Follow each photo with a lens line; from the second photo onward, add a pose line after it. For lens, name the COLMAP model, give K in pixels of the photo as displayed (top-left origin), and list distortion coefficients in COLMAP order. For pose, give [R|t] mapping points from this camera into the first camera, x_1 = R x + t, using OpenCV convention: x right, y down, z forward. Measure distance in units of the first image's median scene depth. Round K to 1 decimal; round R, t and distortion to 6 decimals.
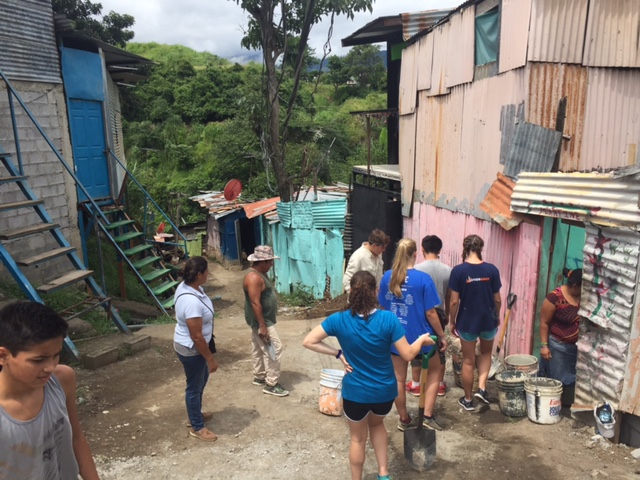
lens RADIAL K [[543.5, 0, 325.2], [0, 543.5, 239.4], [0, 0, 1]] dist [0.061187, -0.077692]
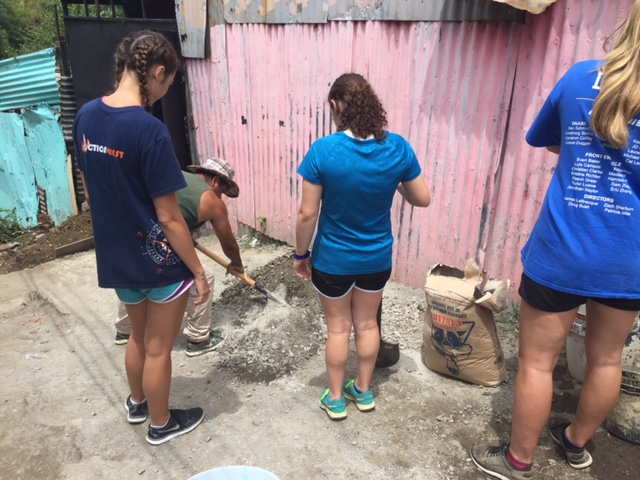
lens RADIAL K [[543.5, 0, 325.2], [0, 543.5, 239.4], [0, 0, 1]] dist [0.061187, -0.077692]
pose [[0.865364, -0.162867, 0.473941, -0.045728], [0.076053, 0.977443, 0.197028, 0.059445], [-0.495340, -0.134456, 0.858231, 0.690663]]
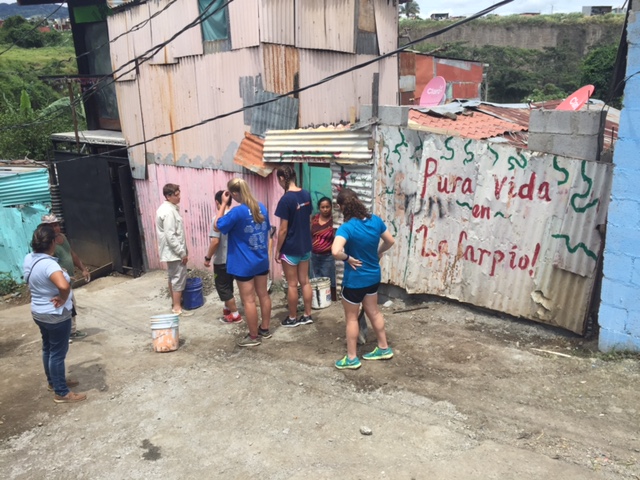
lens RADIAL K [[543.5, 0, 325.2], [0, 543.5, 239.4], [0, 0, 1]] dist [0.061187, -0.077692]
pose [[0.792185, -0.173535, 0.585089, -0.328984], [0.132768, 0.984763, 0.112315, 0.002739], [-0.595664, -0.011293, 0.803154, -0.109986]]
